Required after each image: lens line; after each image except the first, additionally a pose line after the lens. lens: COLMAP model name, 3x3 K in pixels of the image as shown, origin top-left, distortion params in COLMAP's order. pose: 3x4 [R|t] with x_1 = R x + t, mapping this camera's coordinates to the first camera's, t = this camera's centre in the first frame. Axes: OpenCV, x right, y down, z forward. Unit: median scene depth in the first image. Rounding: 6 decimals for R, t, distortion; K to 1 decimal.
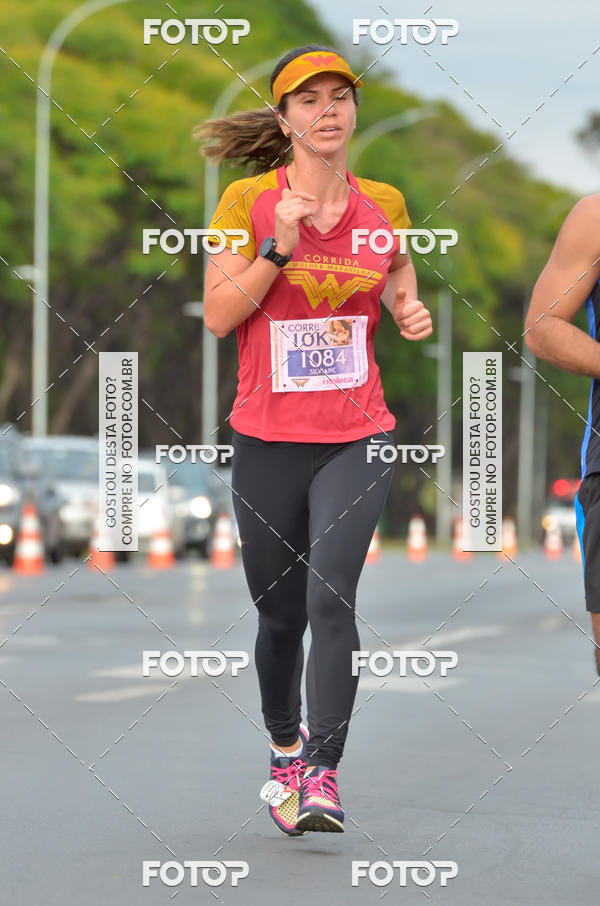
lens RADIAL K [[6628.2, 0, 300.2], [0, 6628.2, 451.0], [0, 0, 1]] dist [0.466831, 0.000000]
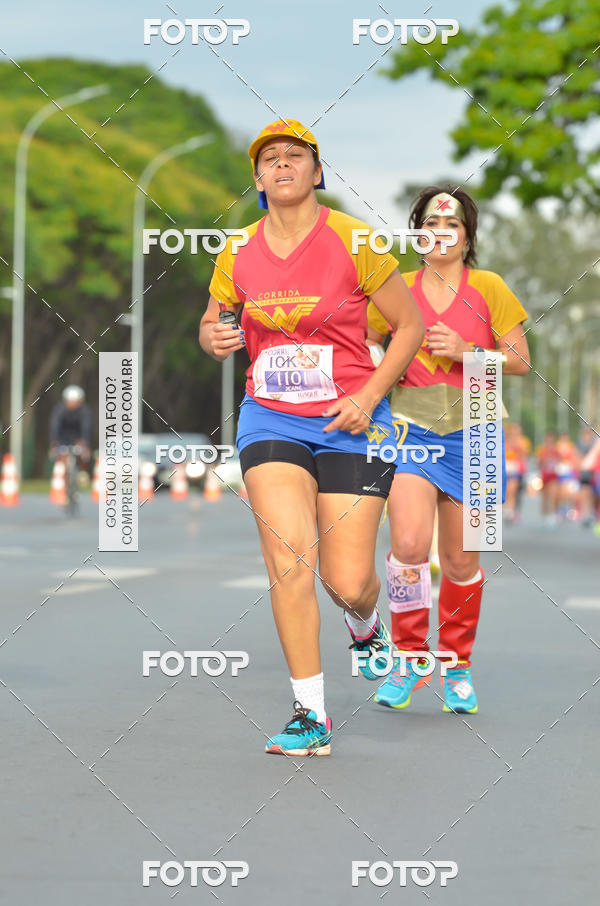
lens RADIAL K [[6628.2, 0, 299.0], [0, 6628.2, 448.2], [0, 0, 1]] dist [0.466831, 0.000000]
pose [[0.999819, 0.010225, -0.016039, 0.044359], [-0.010270, 0.999944, -0.002696, 0.009729], [0.016011, 0.002861, 0.999868, -0.421852]]
